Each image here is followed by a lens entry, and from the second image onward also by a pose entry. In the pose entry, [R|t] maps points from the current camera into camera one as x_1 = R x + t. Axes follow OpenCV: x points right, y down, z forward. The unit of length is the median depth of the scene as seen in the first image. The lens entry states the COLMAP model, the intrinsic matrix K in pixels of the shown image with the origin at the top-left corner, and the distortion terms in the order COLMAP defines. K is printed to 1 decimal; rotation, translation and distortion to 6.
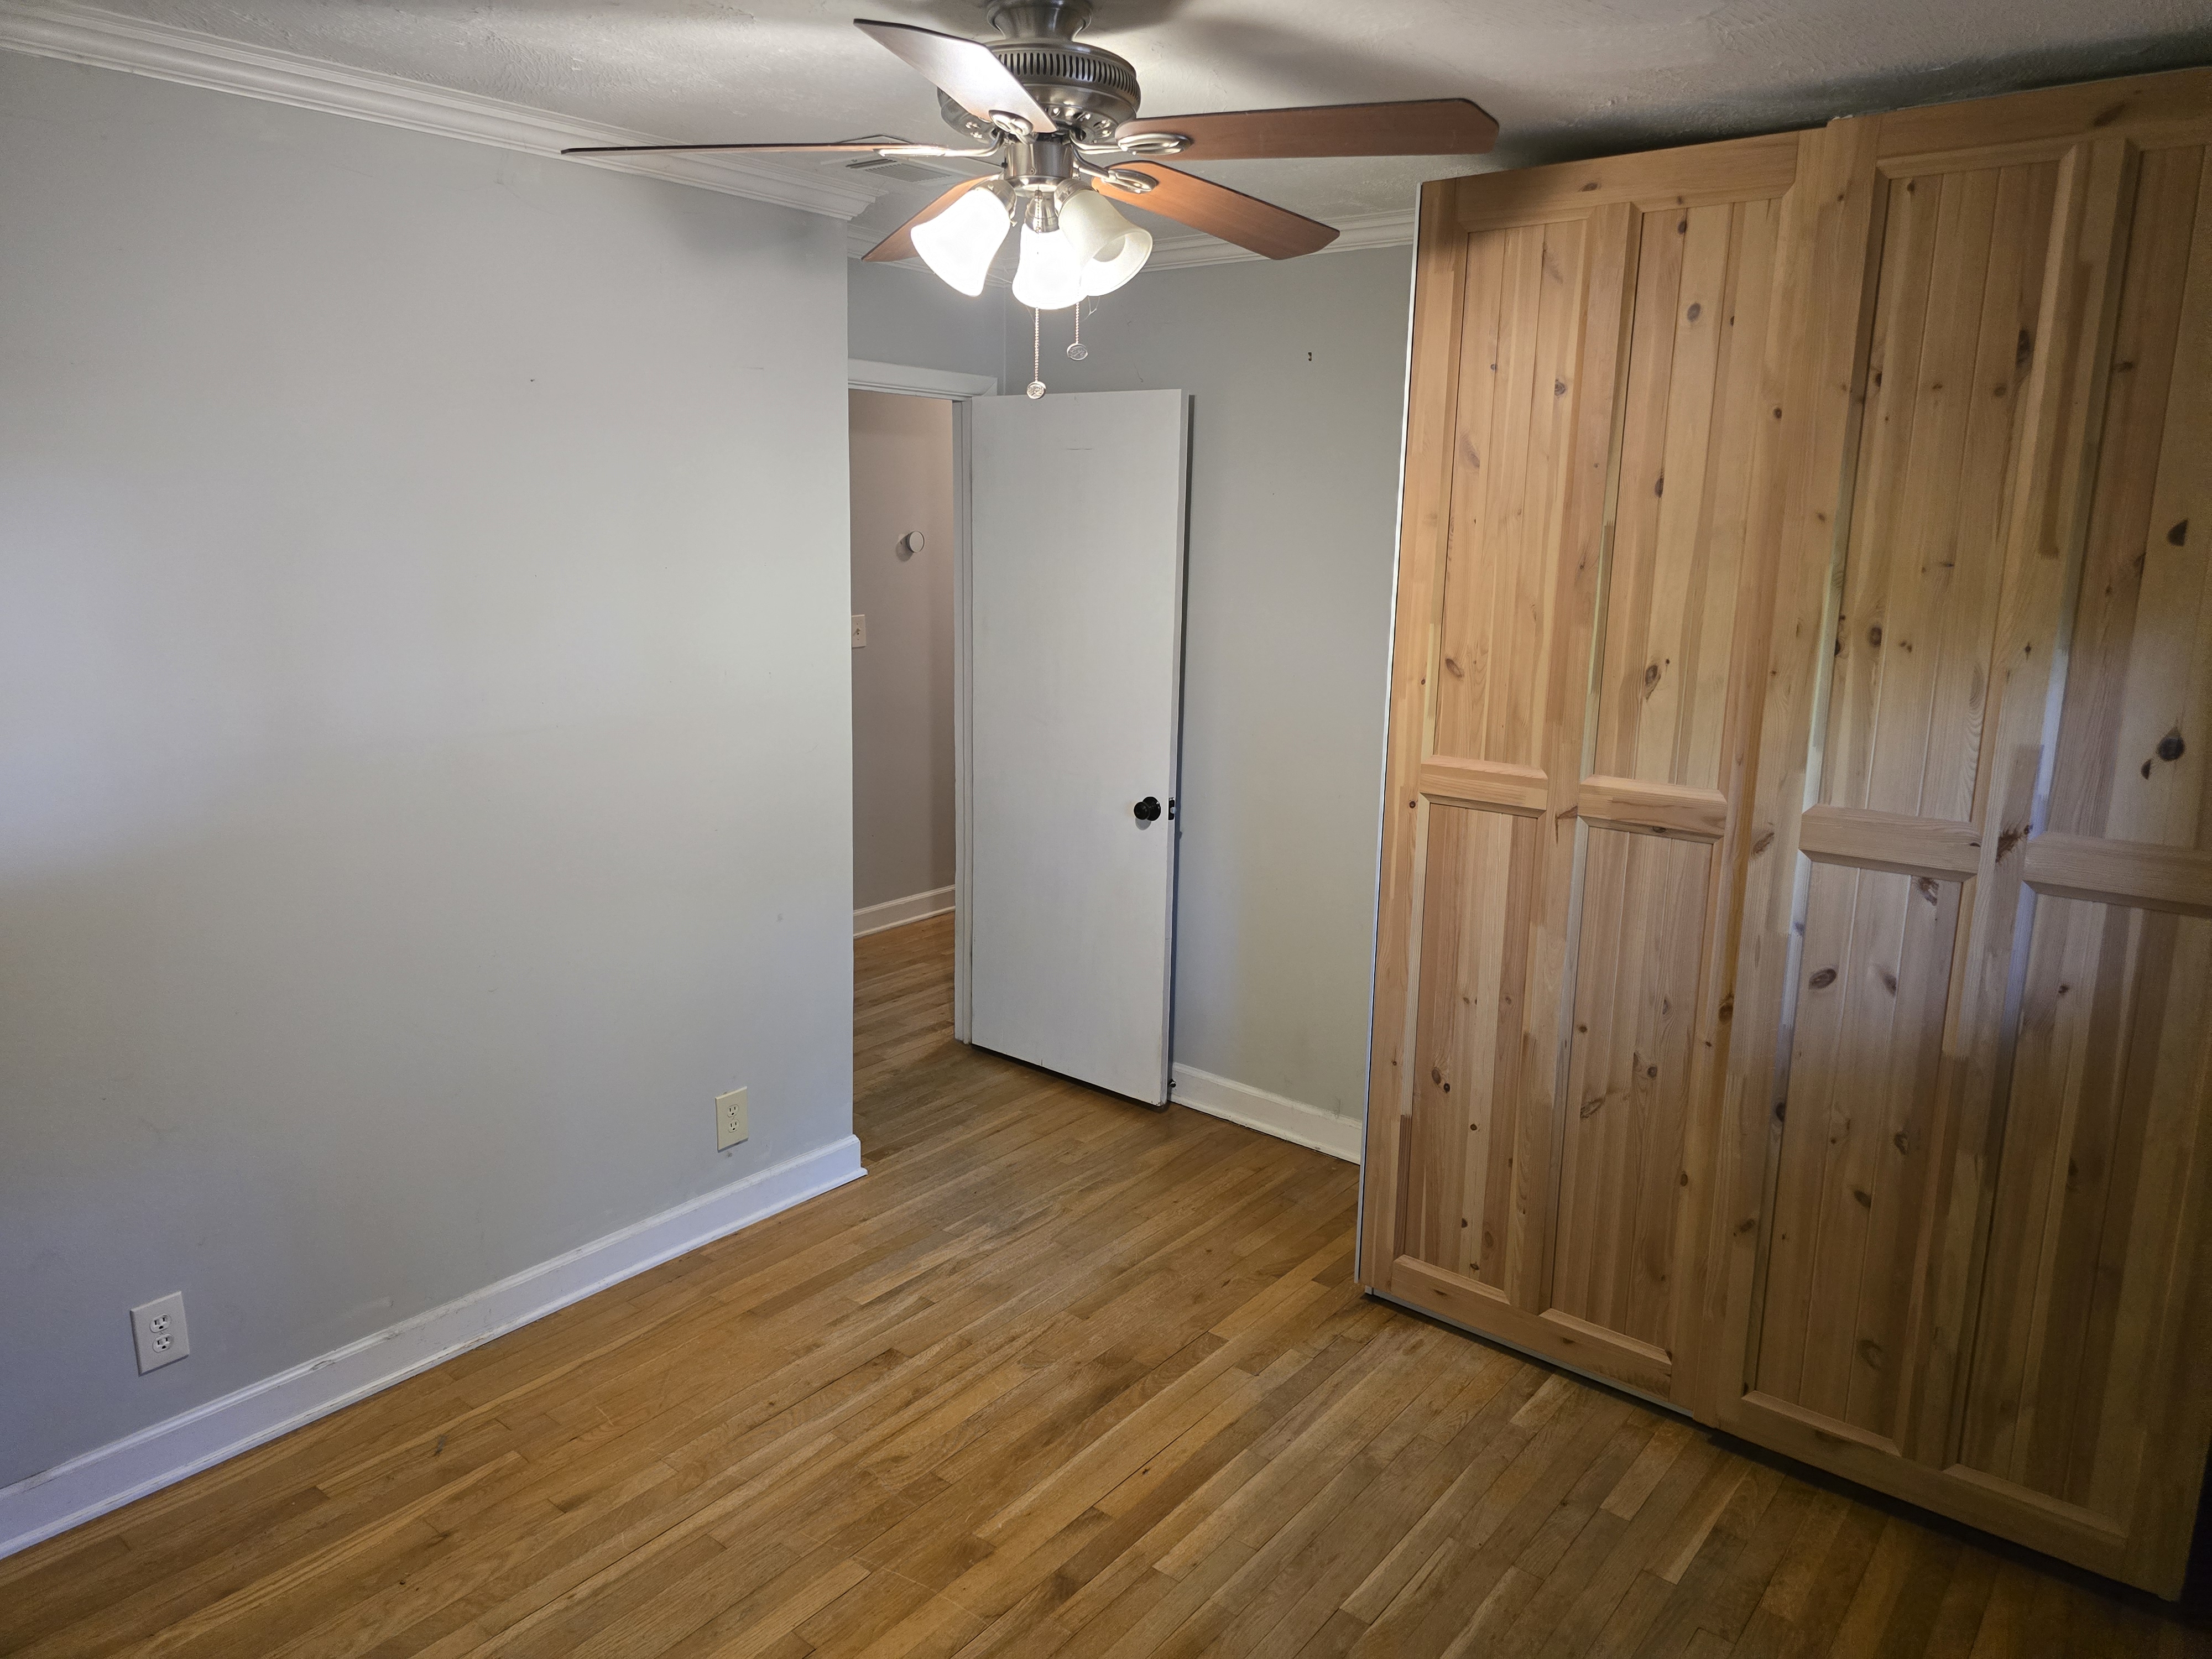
lens RADIAL K [[1498.1, 0, 1110.7], [0, 1498.1, 832.6], [0, 0, 1]] dist [0.064133, -0.062650]
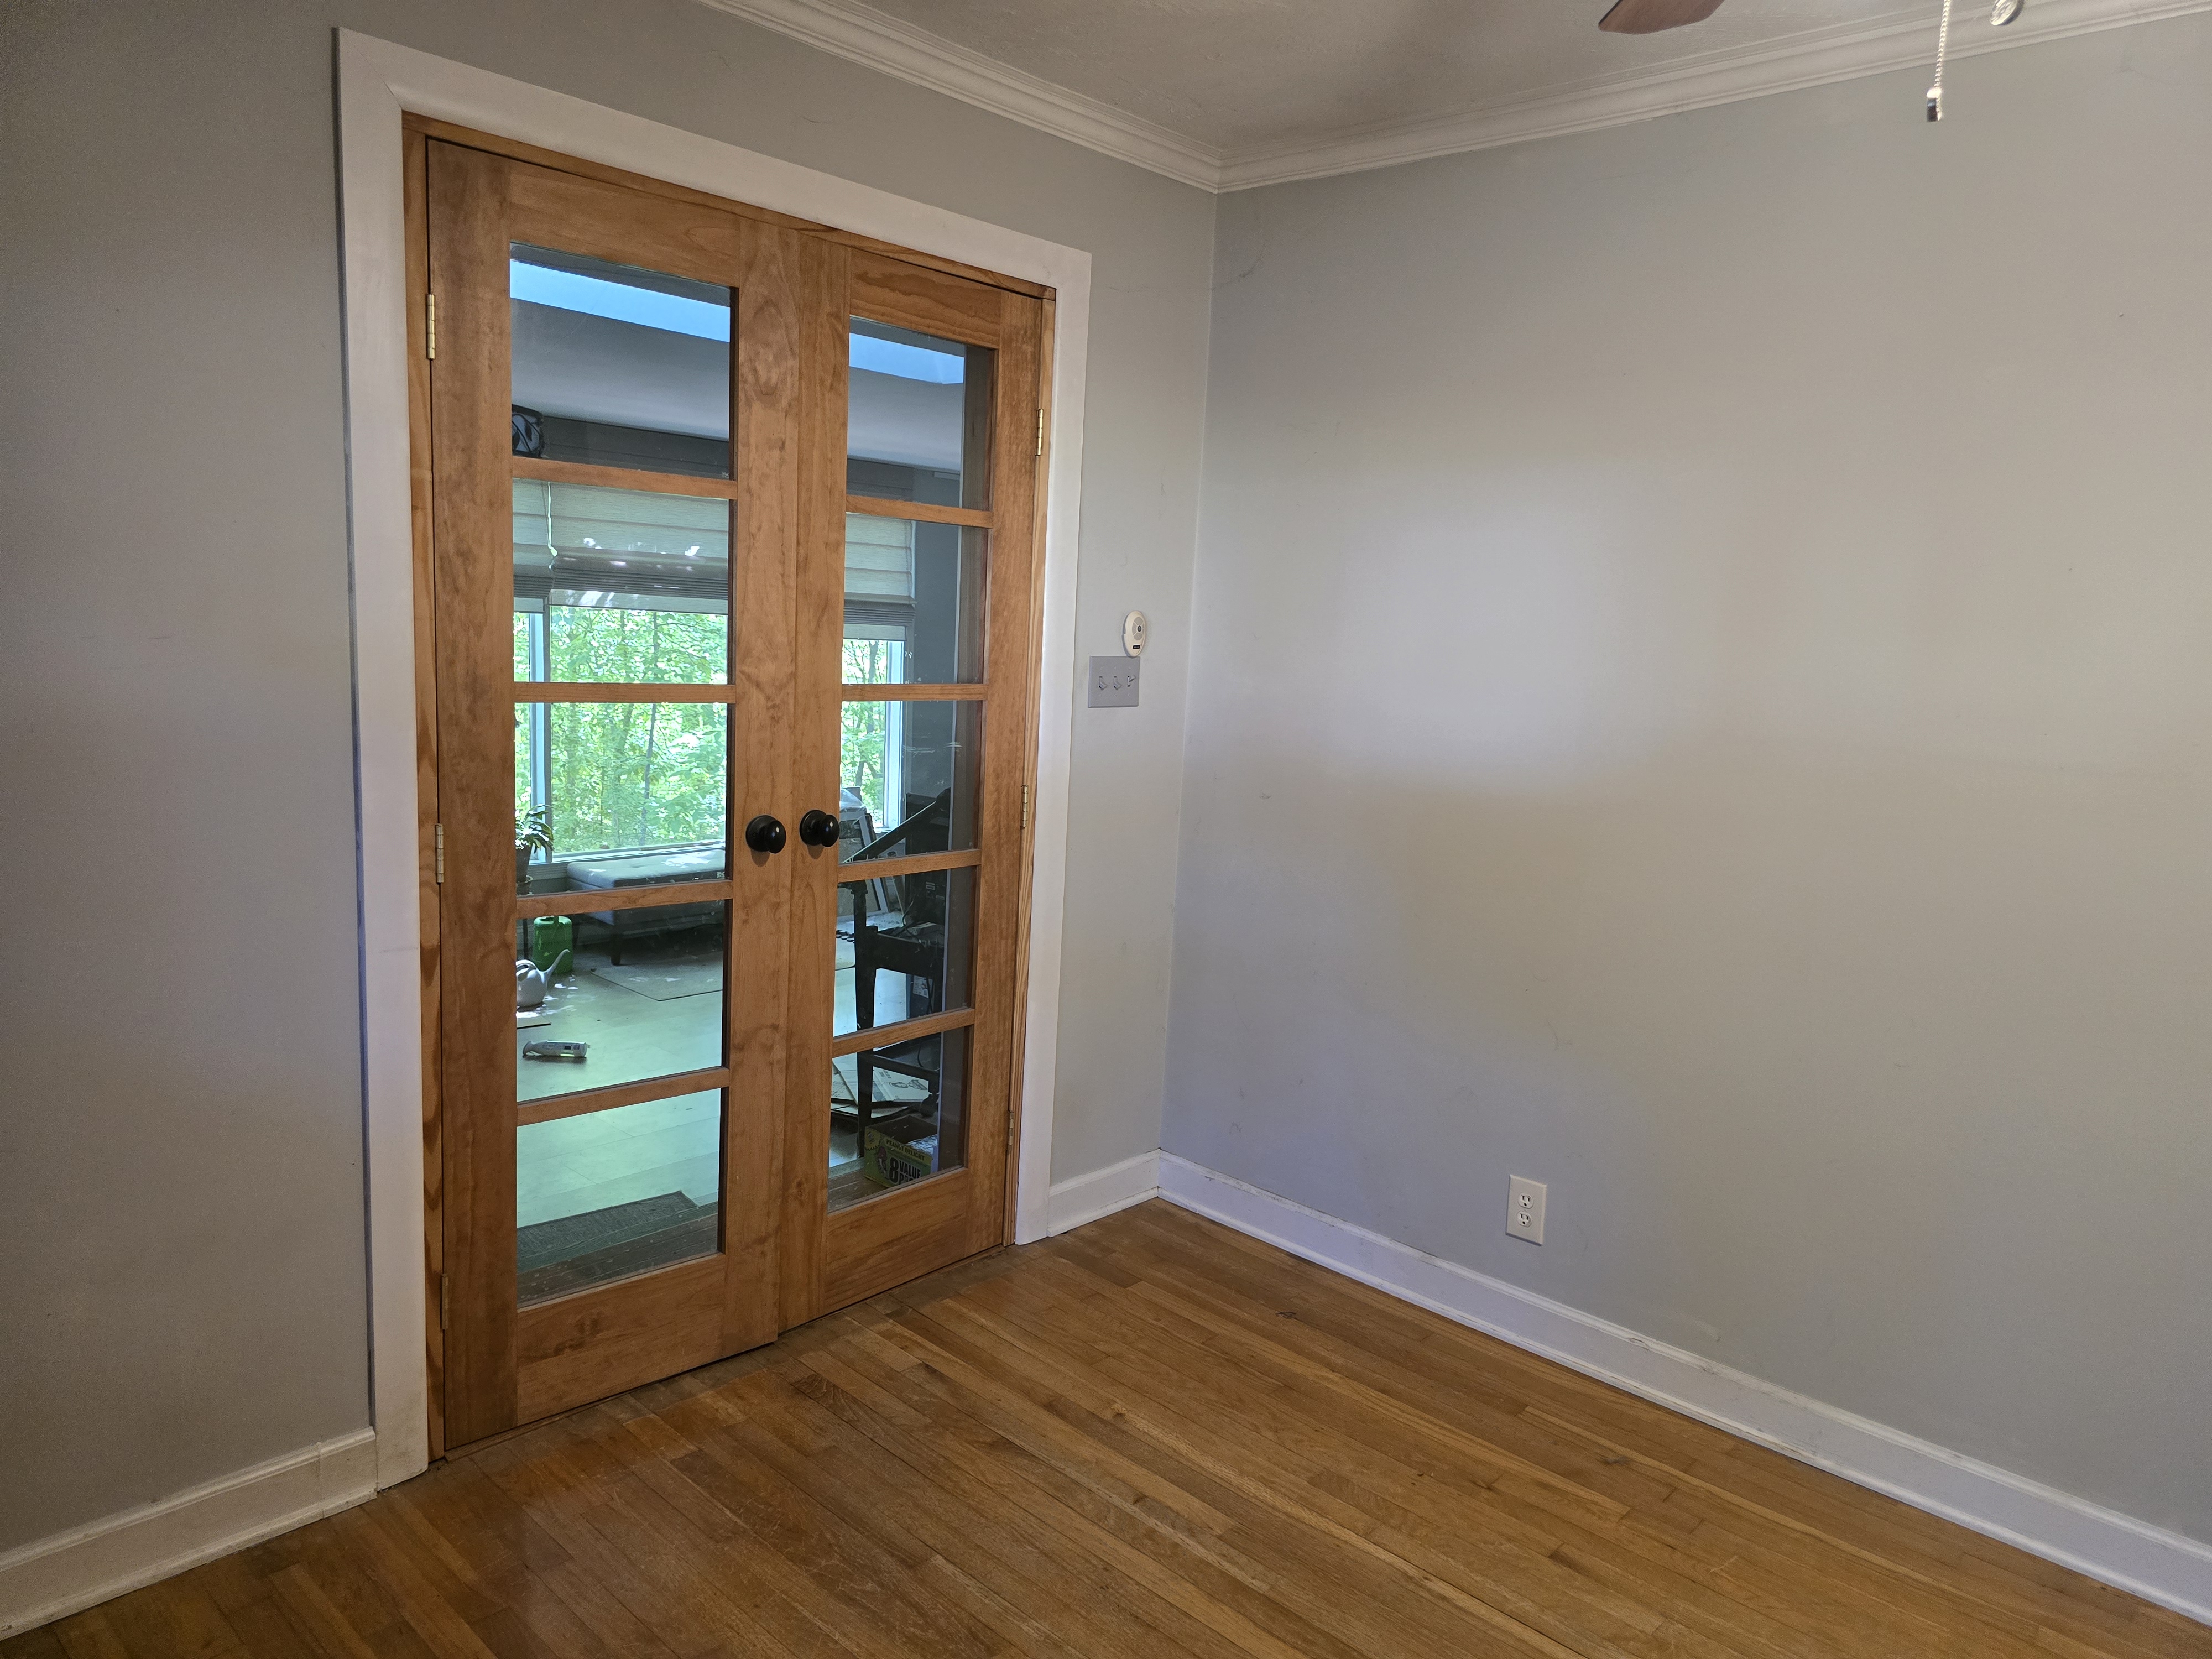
lens RADIAL K [[1498.1, 0, 1110.7], [0, 1498.1, 832.6], [0, 0, 1]] dist [0.064133, -0.062650]
pose [[-0.060194, 0.136431, -0.988819, 0.465312], [-0.270735, 0.951251, 0.147728, -0.027523], [0.960770, 0.276601, -0.020323, 0.604271]]
